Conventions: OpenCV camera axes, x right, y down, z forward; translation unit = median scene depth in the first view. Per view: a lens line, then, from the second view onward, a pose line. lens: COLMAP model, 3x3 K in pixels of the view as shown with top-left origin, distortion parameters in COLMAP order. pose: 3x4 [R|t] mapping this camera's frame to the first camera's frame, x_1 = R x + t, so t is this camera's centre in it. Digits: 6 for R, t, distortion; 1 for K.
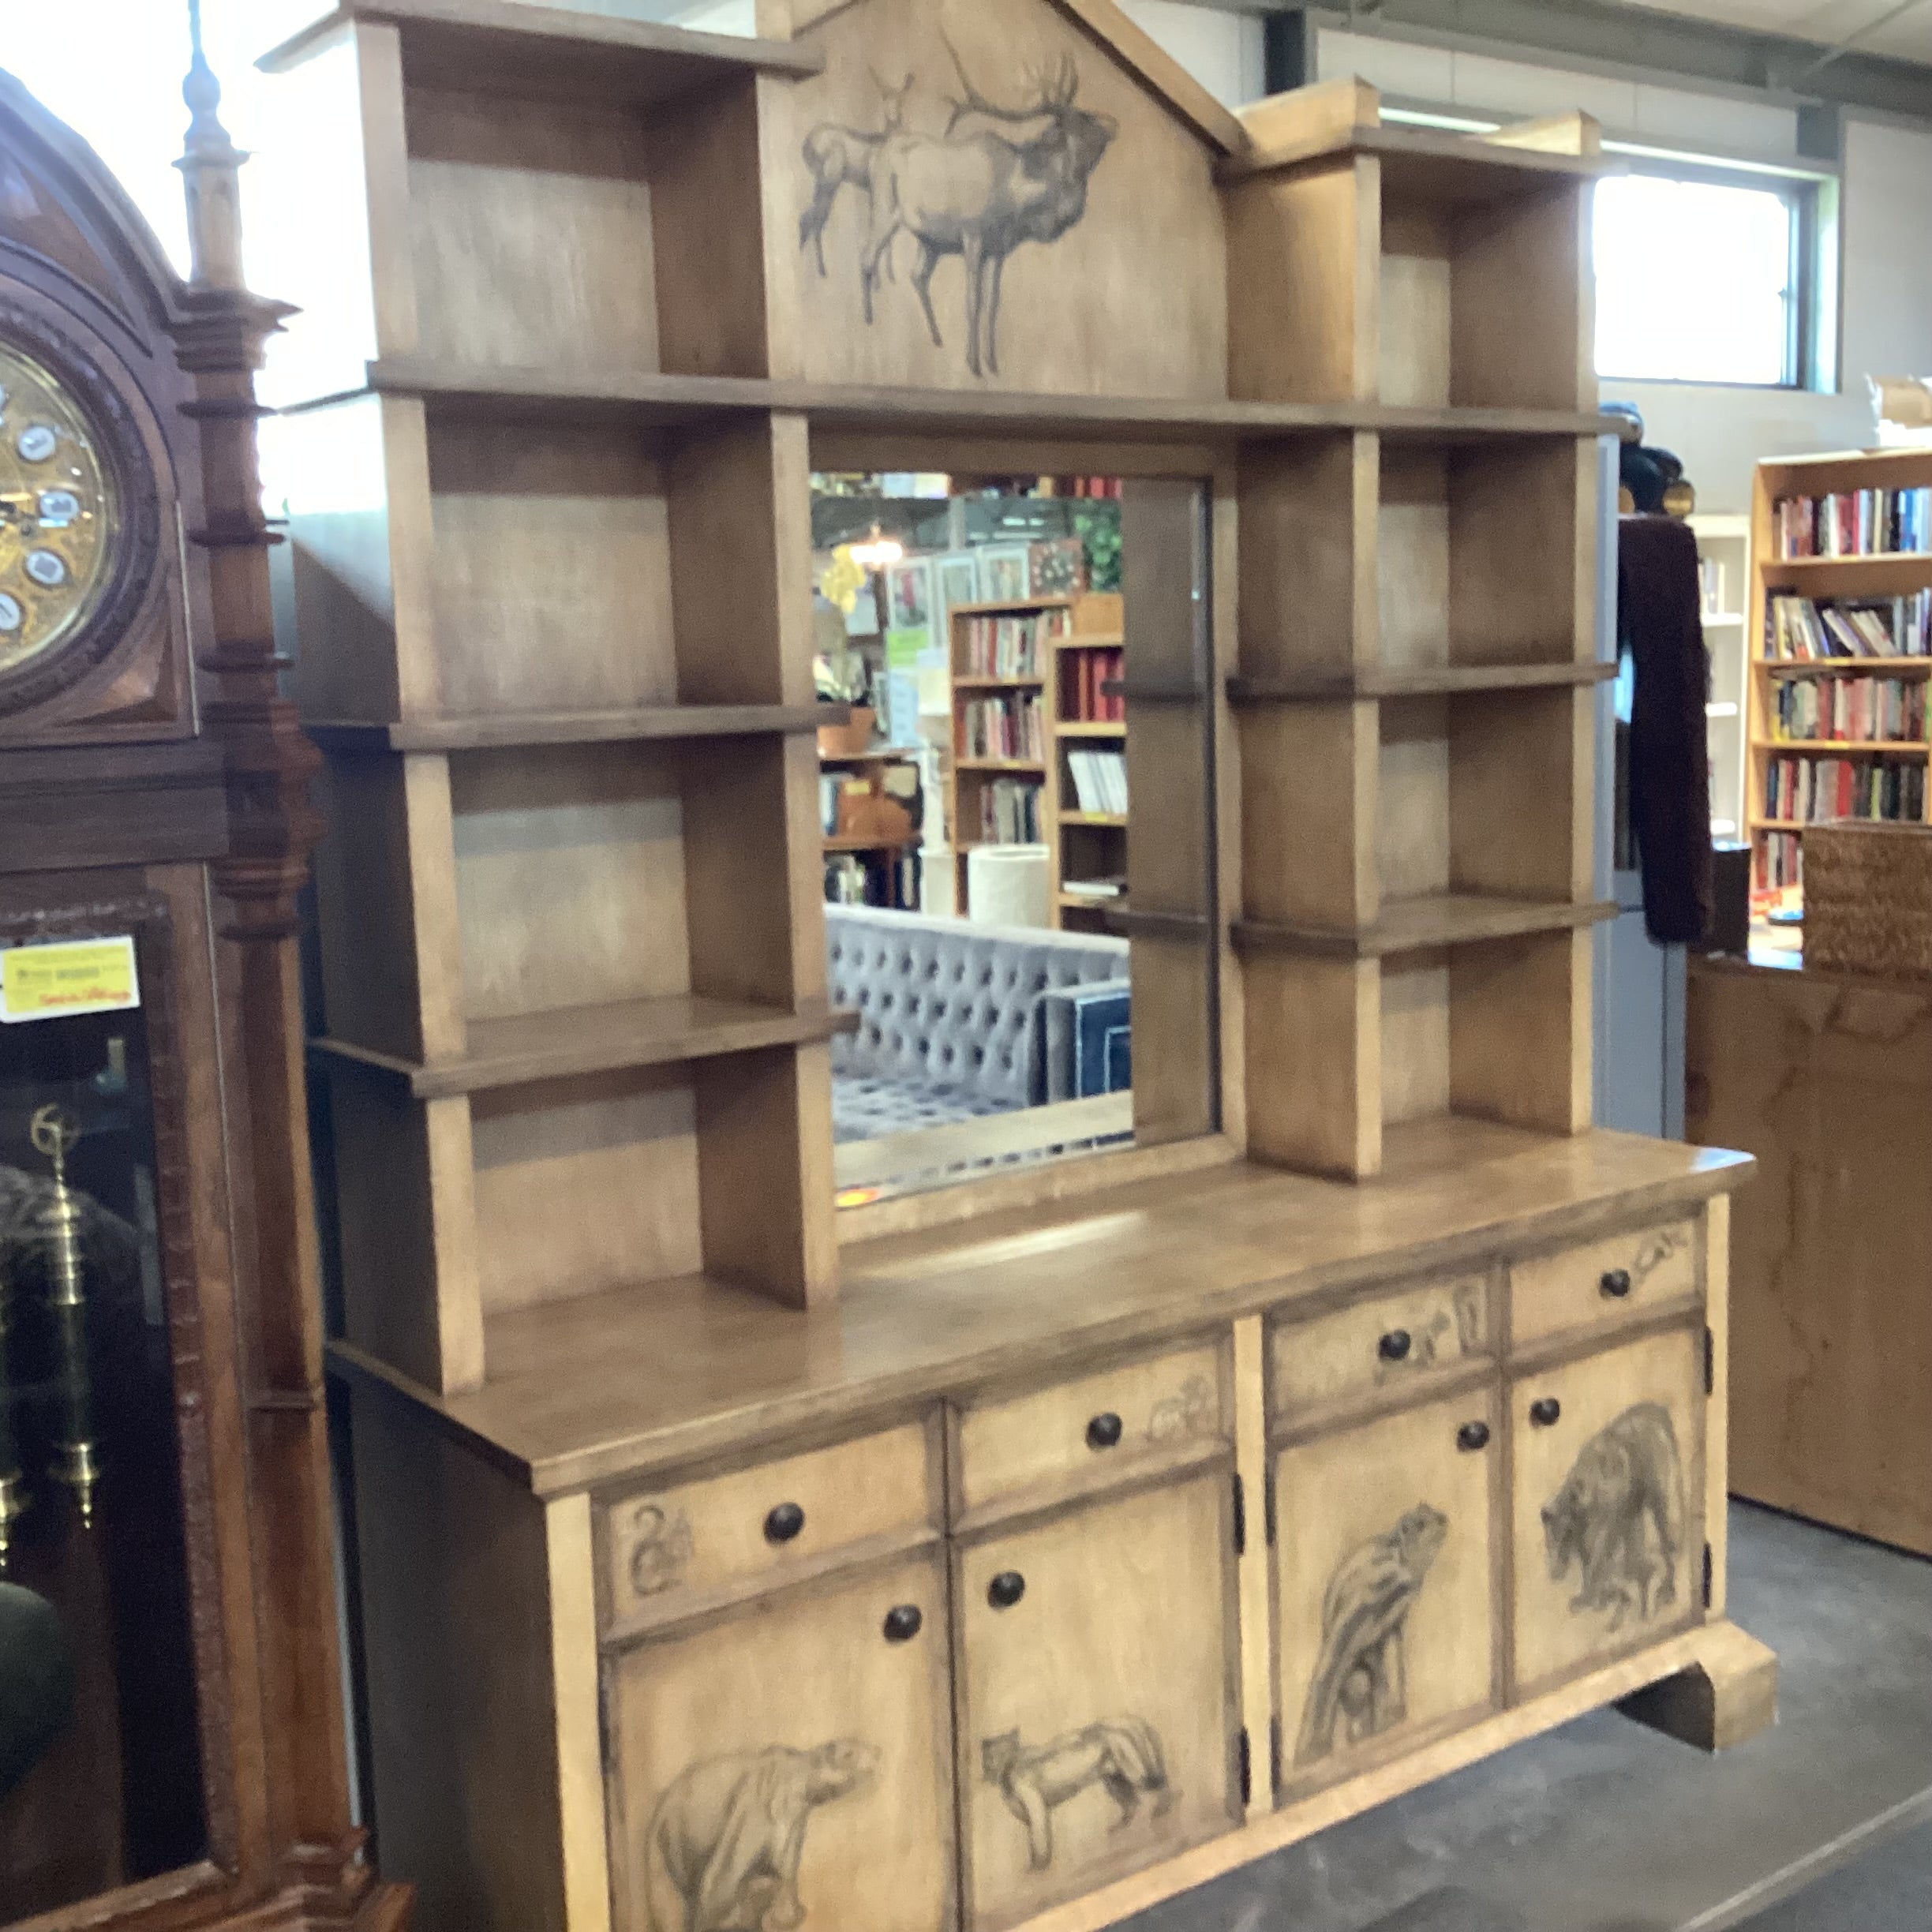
lens RADIAL K [[2328.3, 0, 963.9], [0, 2328.3, 943.4], [0, 0, 1]] dist [0.143429, -0.328775]
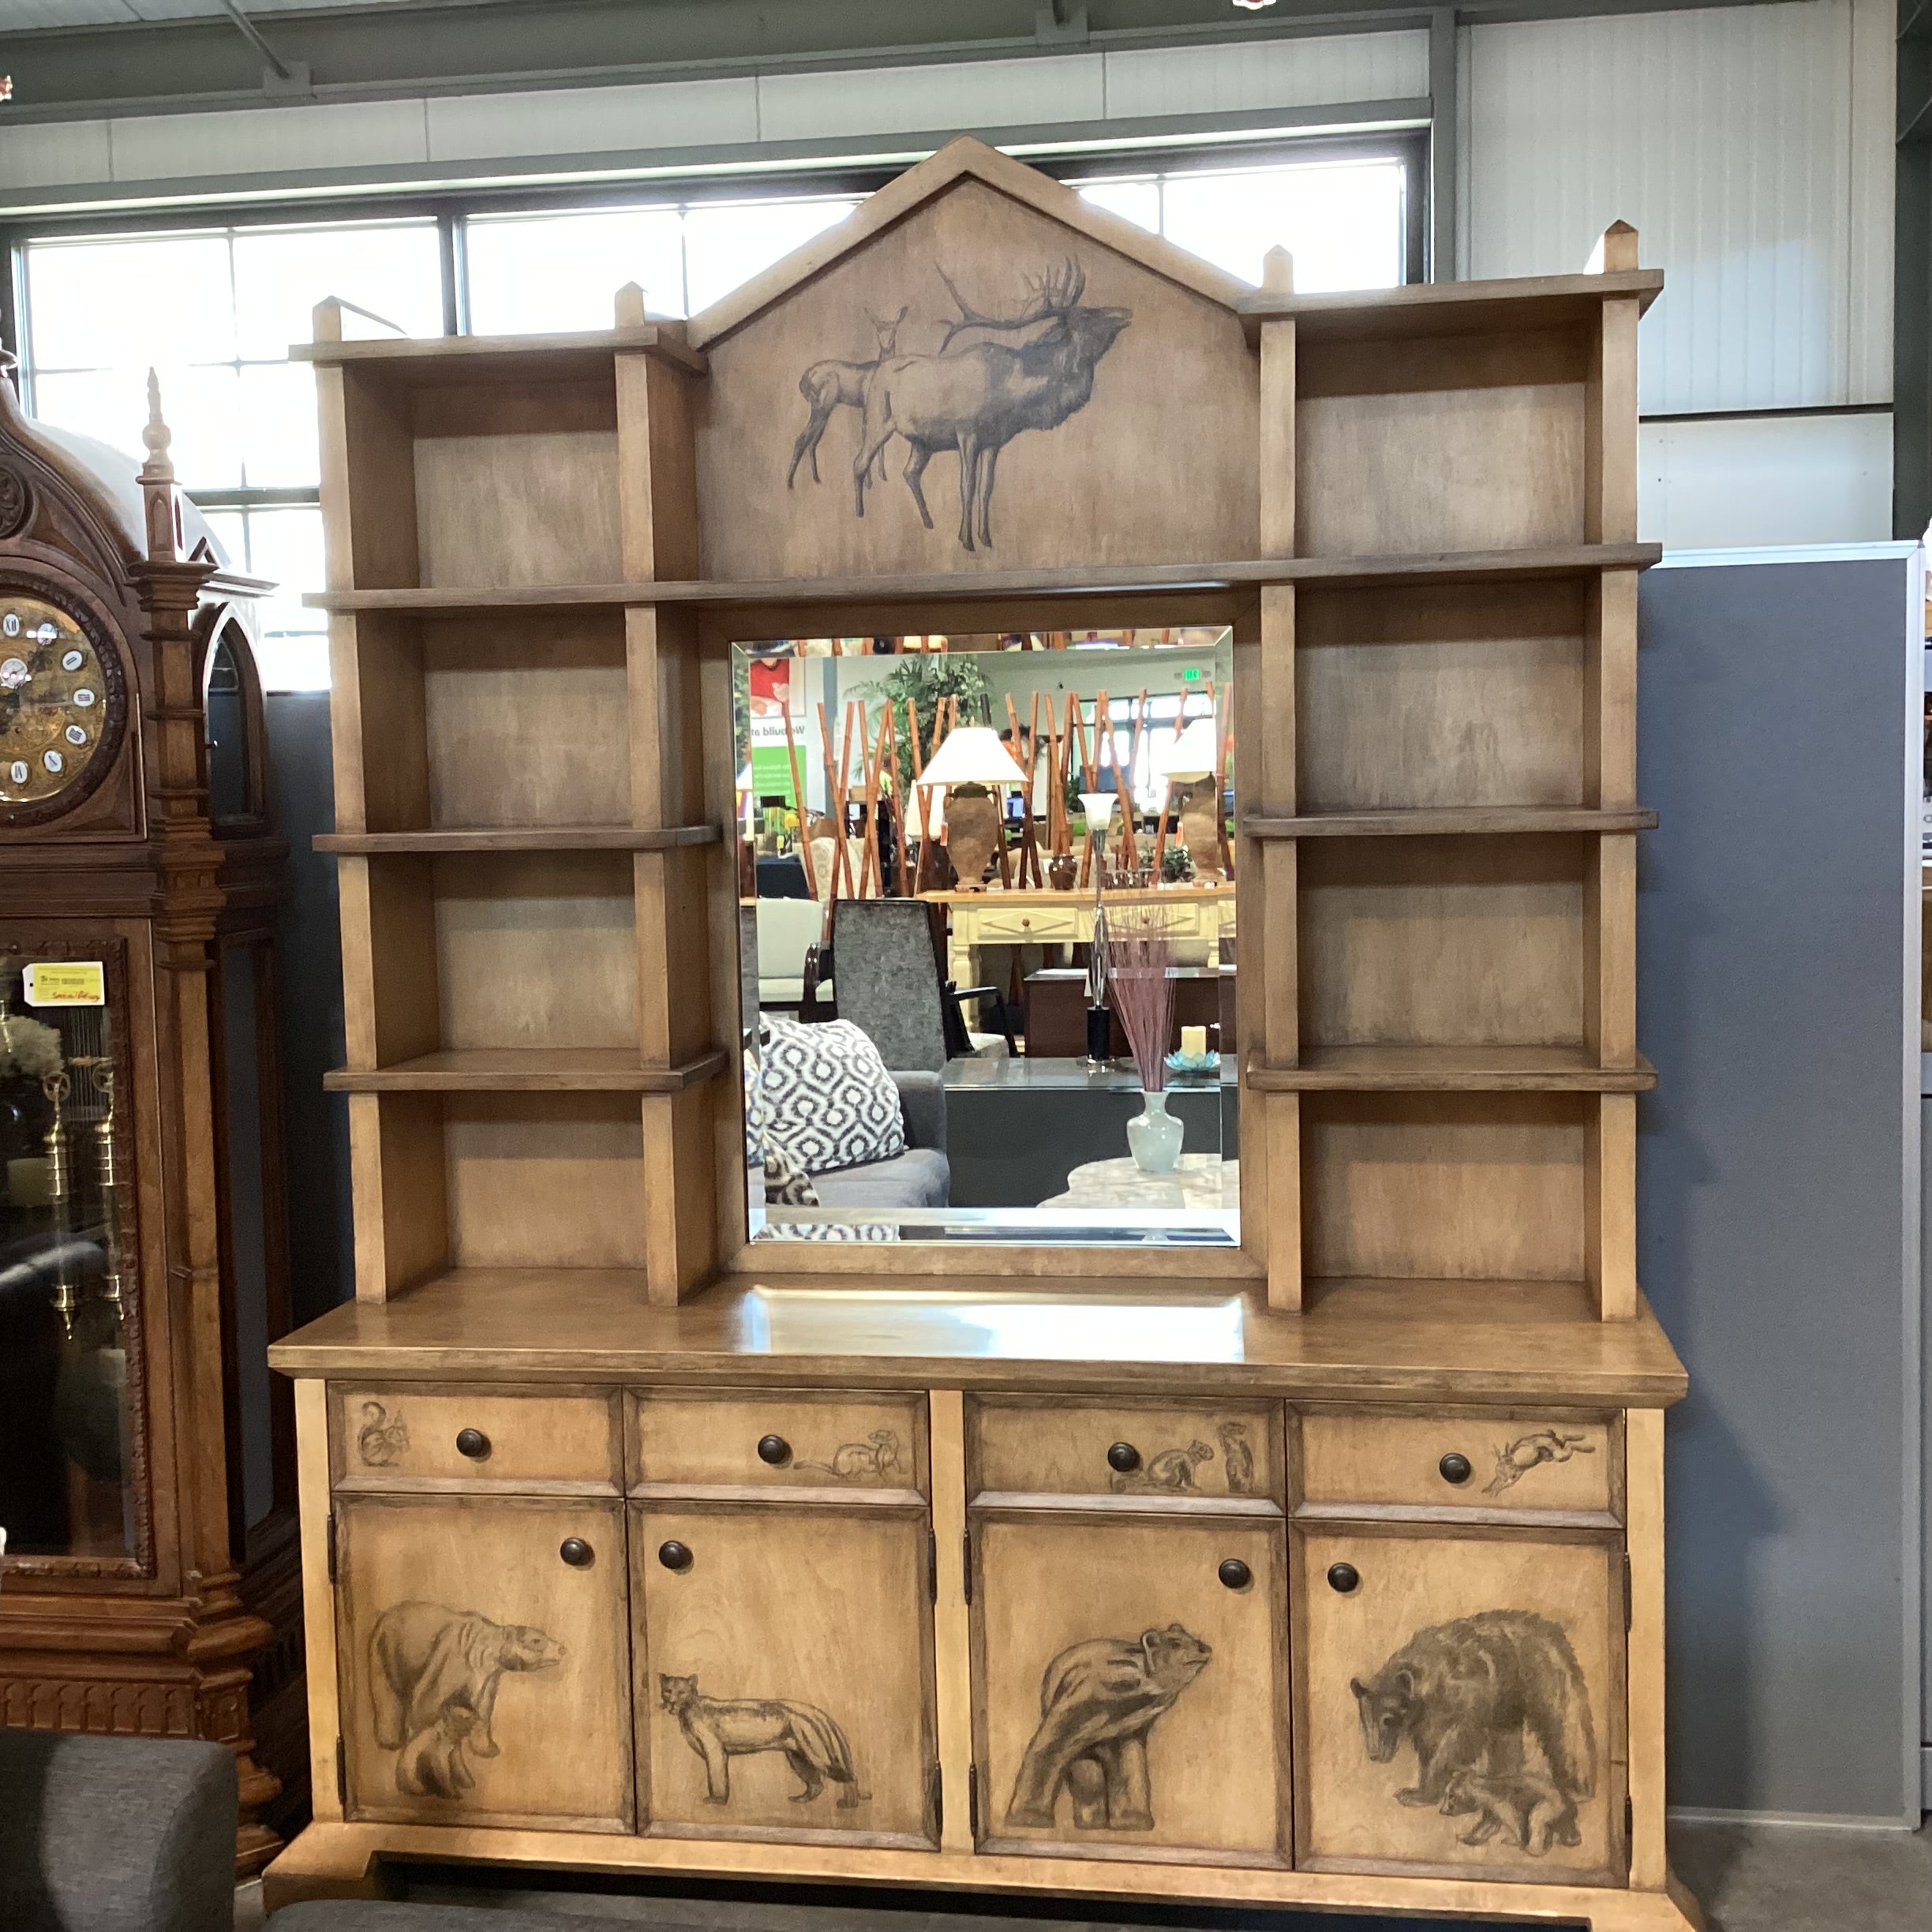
lens RADIAL K [[2311.8, 0, 965.5], [0, 2311.8, 946.5], [0, 0, 1]] dist [0.157420, -0.356374]
pose [[0.703362, 0.073745, -0.706996, 0.904793], [-0.092009, 0.995682, 0.012322, -0.066131], [0.704852, 0.056383, 0.707110, 0.213137]]
